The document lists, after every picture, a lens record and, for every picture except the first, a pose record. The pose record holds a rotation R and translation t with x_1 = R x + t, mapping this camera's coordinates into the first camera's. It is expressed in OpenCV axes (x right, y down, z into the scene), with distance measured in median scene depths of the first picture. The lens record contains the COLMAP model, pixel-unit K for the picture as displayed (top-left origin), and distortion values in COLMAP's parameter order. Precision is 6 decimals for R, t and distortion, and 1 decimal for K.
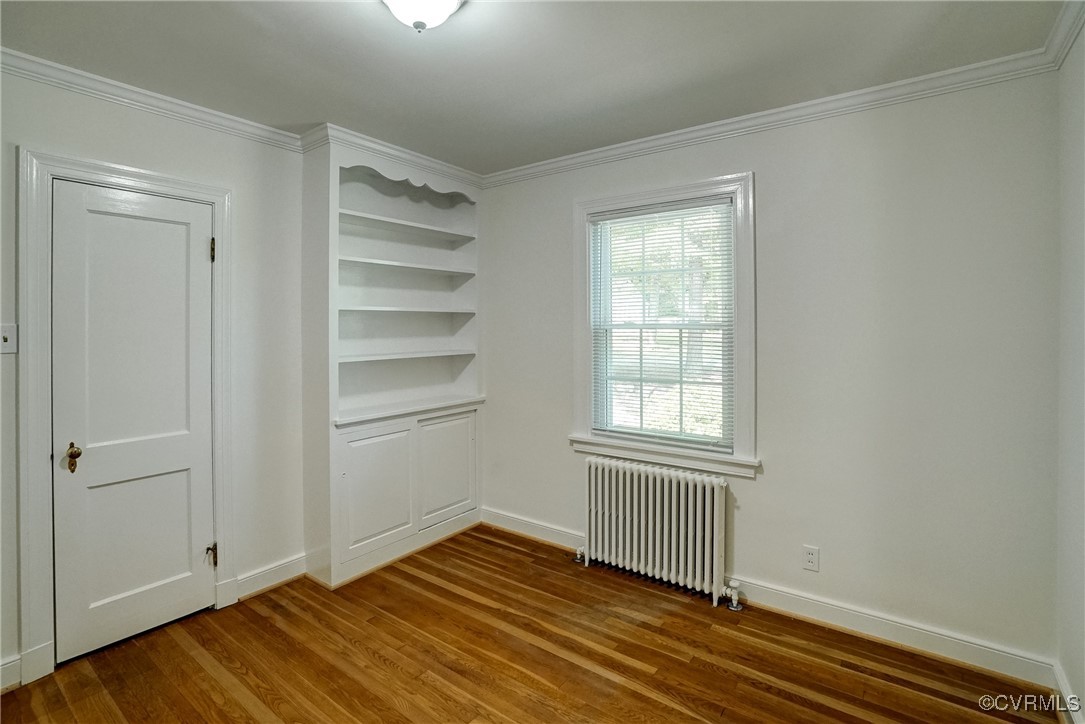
lens RADIAL K [[521.1, 0, 540.8], [0, 521.1, 333.2], [0, 0, 1]] dist [-0.037809, 0.000316]
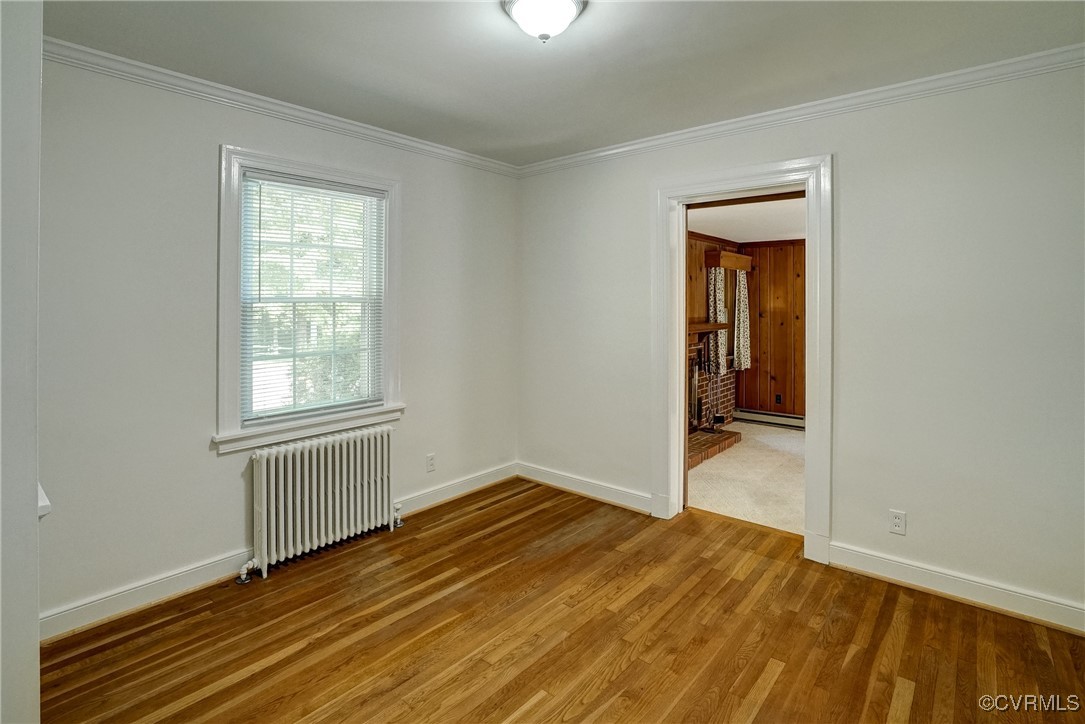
lens RADIAL K [[521.2, 0, 536.4], [0, 521.2, 301.9], [0, 0, 1]] dist [-0.067875, 0.021037]
pose [[0.070787, -0.000152, 0.997491, -0.839294], [0.008343, 0.999965, -0.000439, -0.005399], [-0.997457, 0.008354, 0.070785, 0.567949]]
